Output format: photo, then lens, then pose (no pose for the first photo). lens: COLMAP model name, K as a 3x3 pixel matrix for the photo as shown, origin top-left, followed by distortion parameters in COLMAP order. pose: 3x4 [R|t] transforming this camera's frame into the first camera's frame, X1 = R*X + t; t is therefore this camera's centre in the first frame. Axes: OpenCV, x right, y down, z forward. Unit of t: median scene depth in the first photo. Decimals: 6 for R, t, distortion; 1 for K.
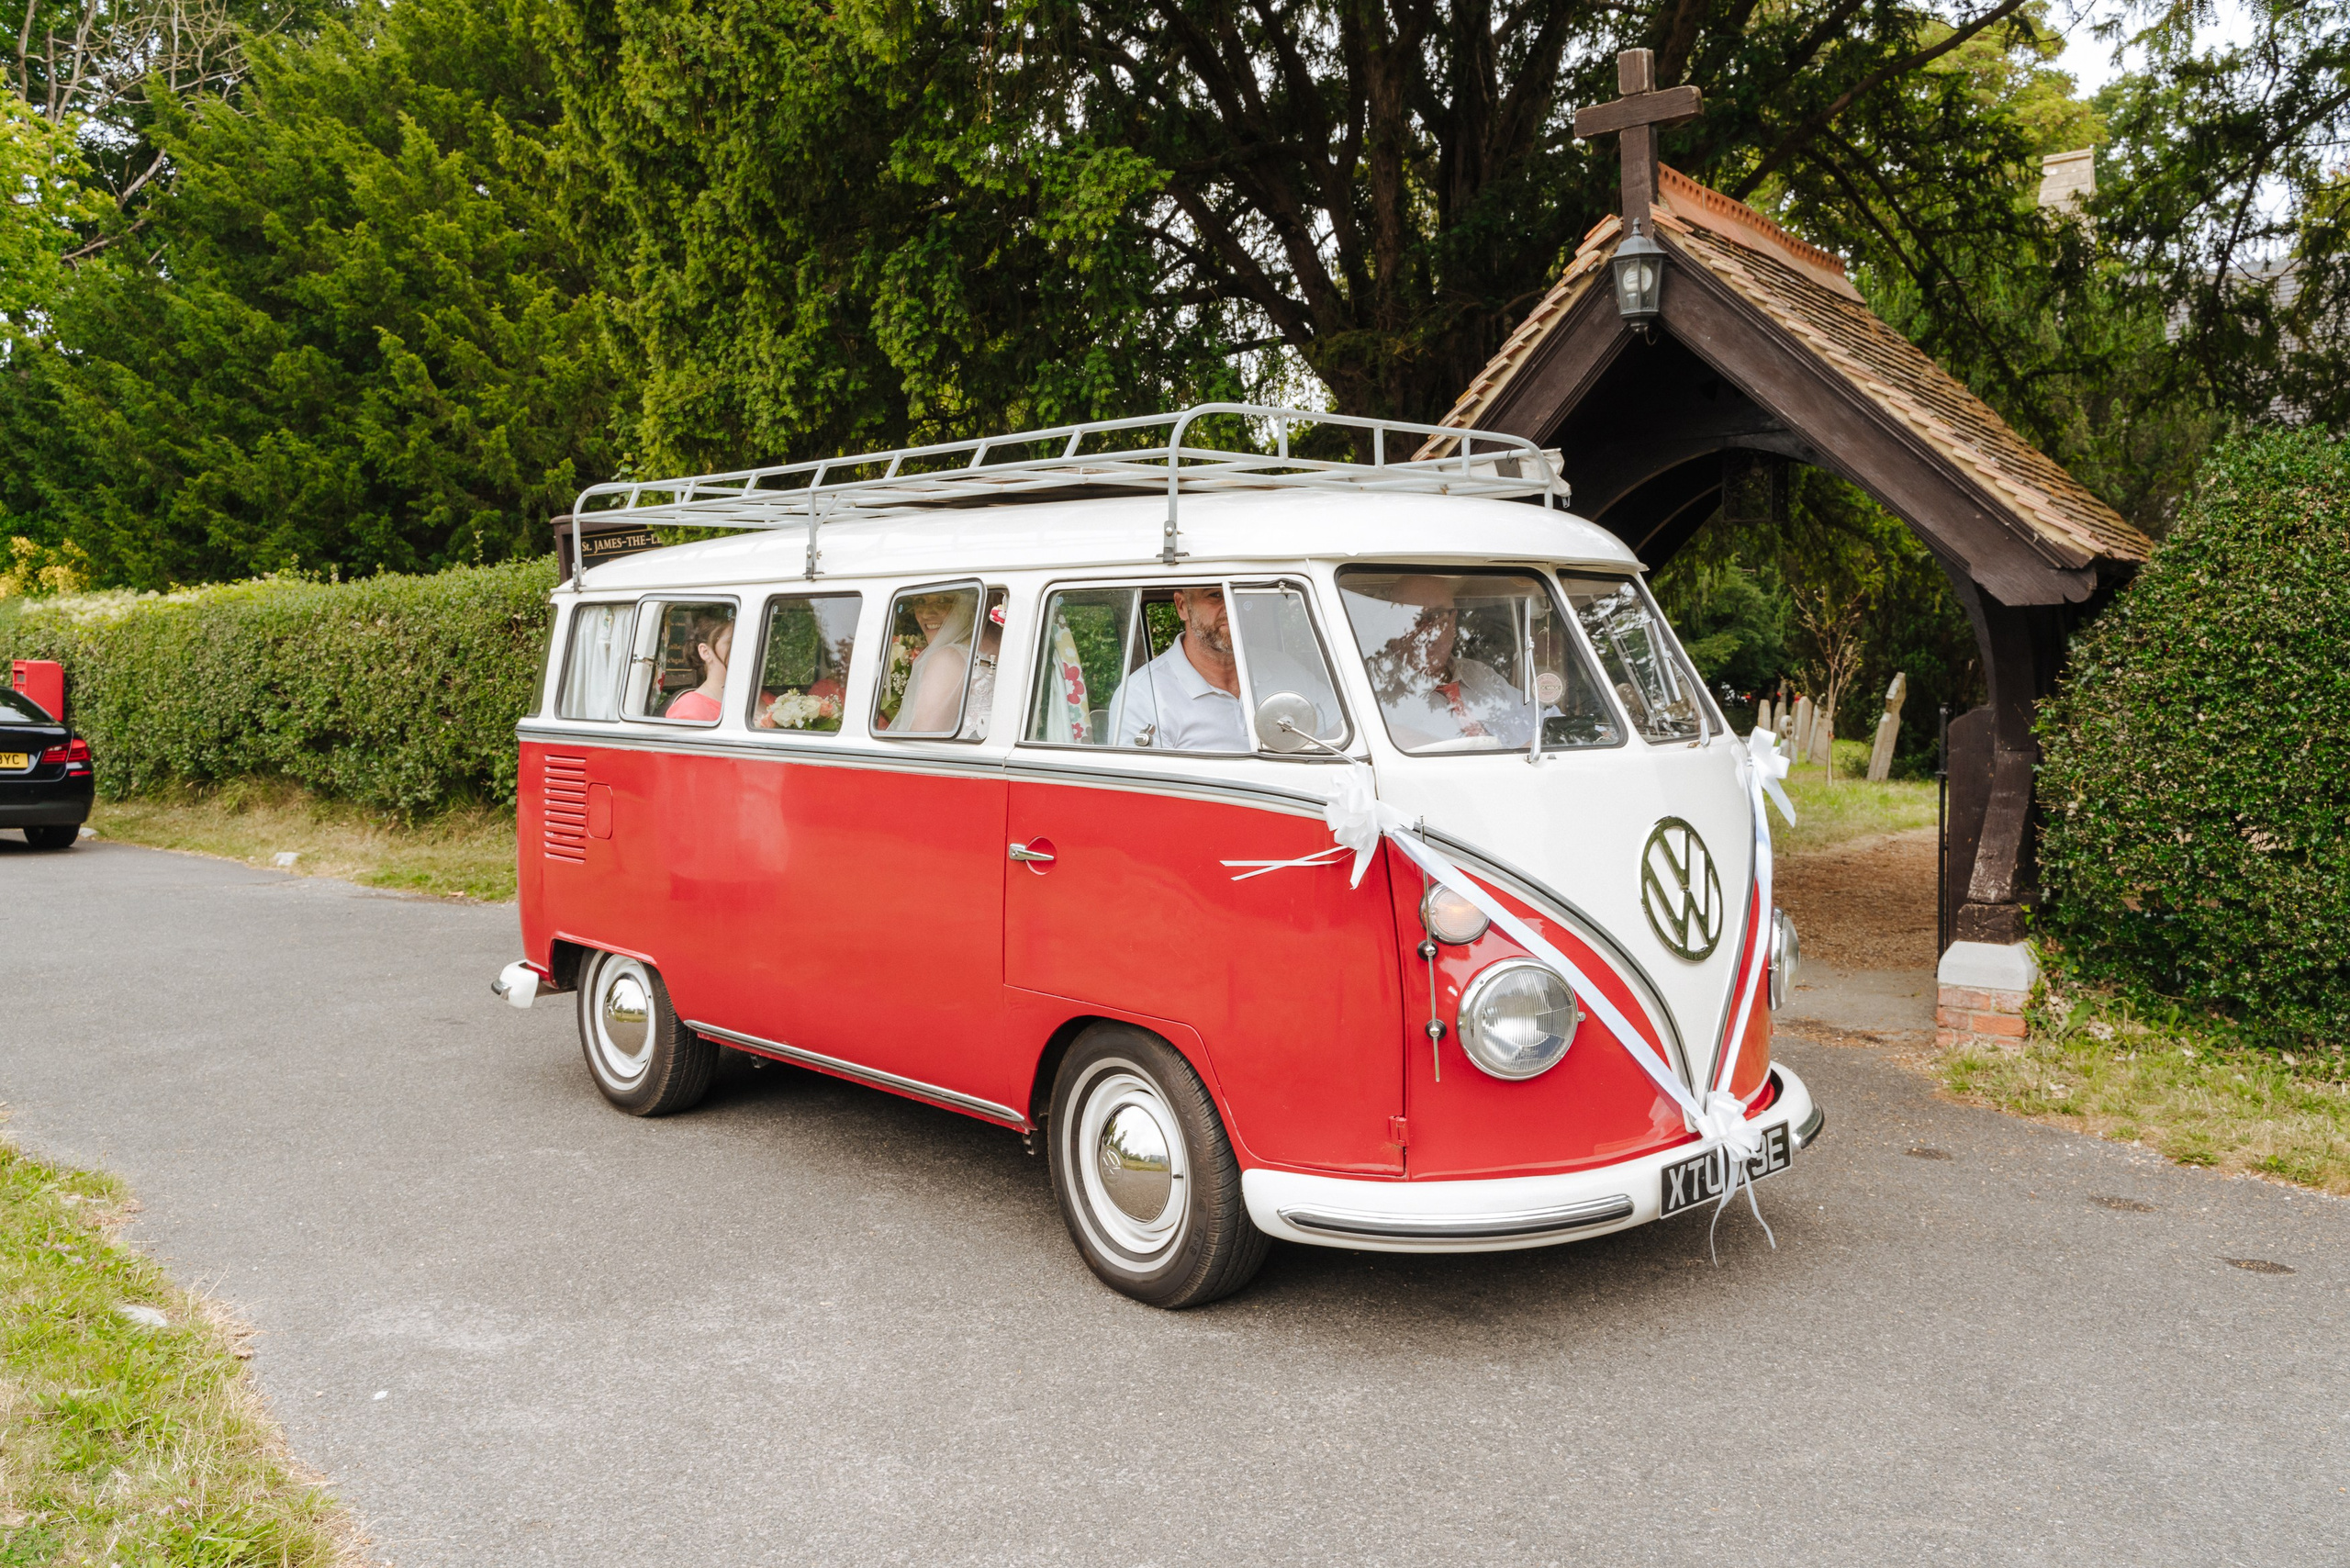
lens RADIAL K [[1773.0, 0, 1226.8], [0, 1773.0, 776.2], [0, 0, 1]] dist [0.004293, -0.009427]
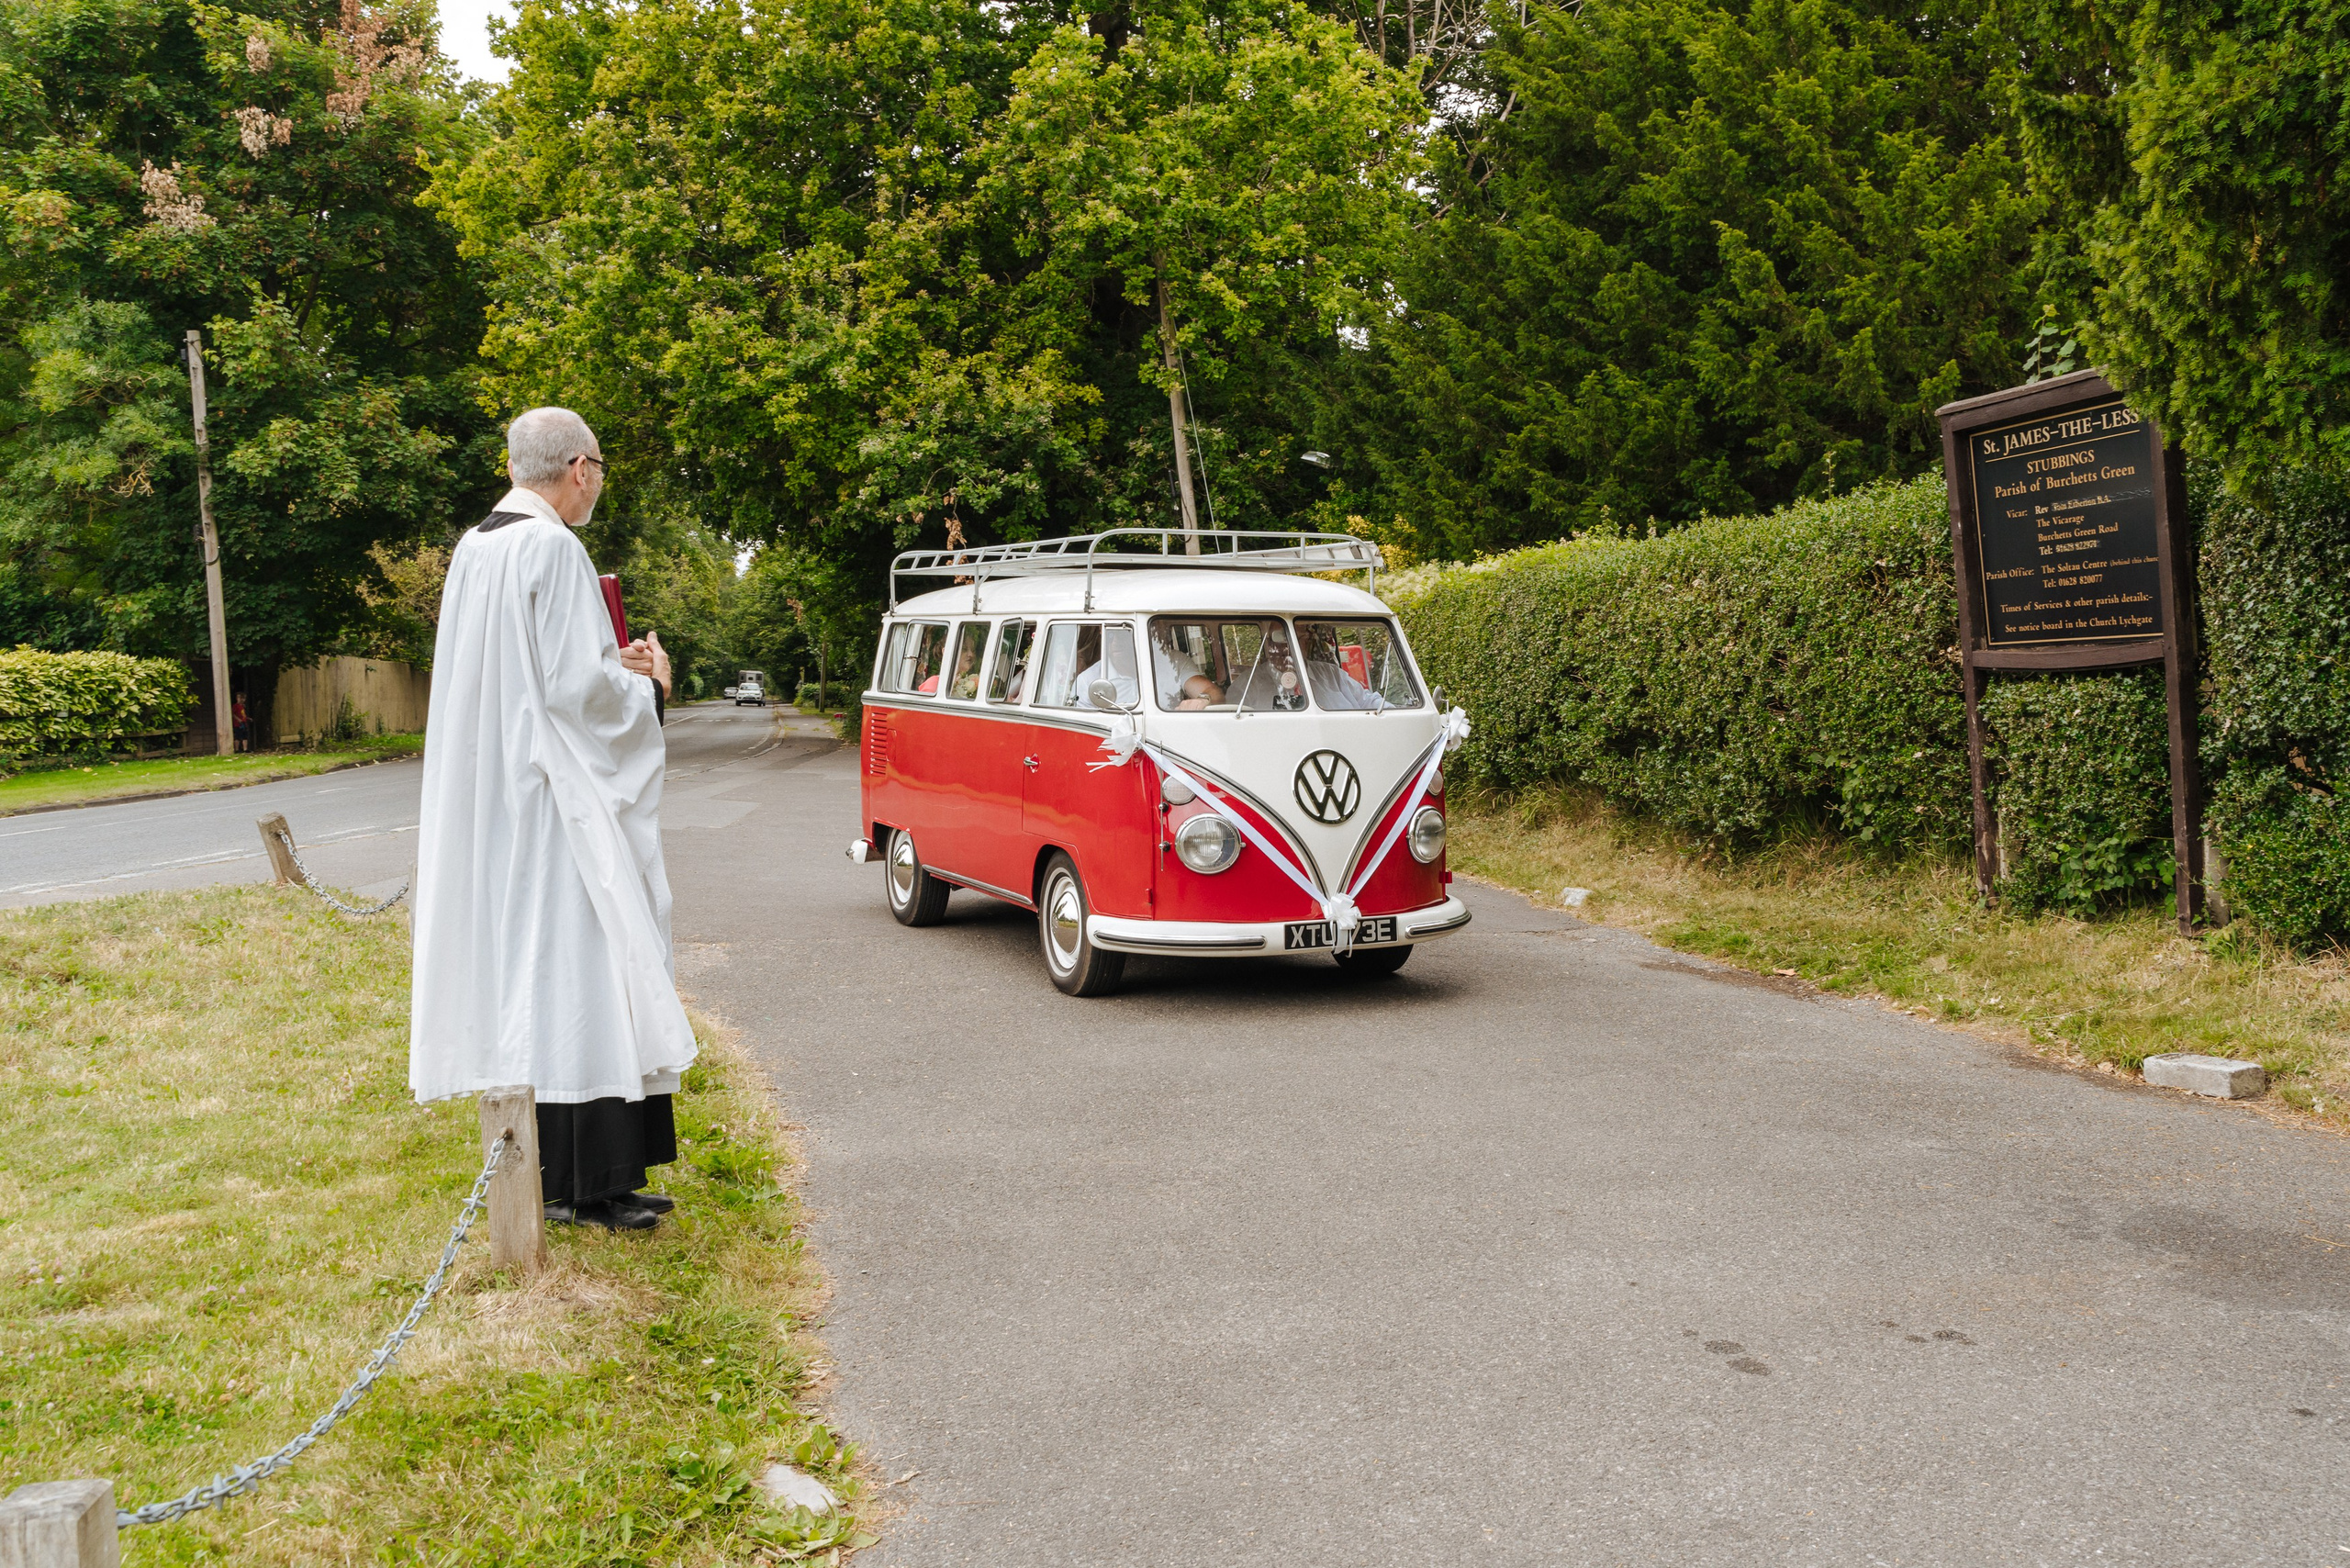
lens RADIAL K [[1773.0, 0, 1226.8], [0, 1773.0, 776.2], [0, 0, 1]] dist [0.004293, -0.009427]
pose [[0.746173, 0.025280, -0.665272, -0.117225], [-0.017131, 0.999677, 0.018772, -0.015088], [0.665531, -0.002611, 0.746365, 0.286931]]
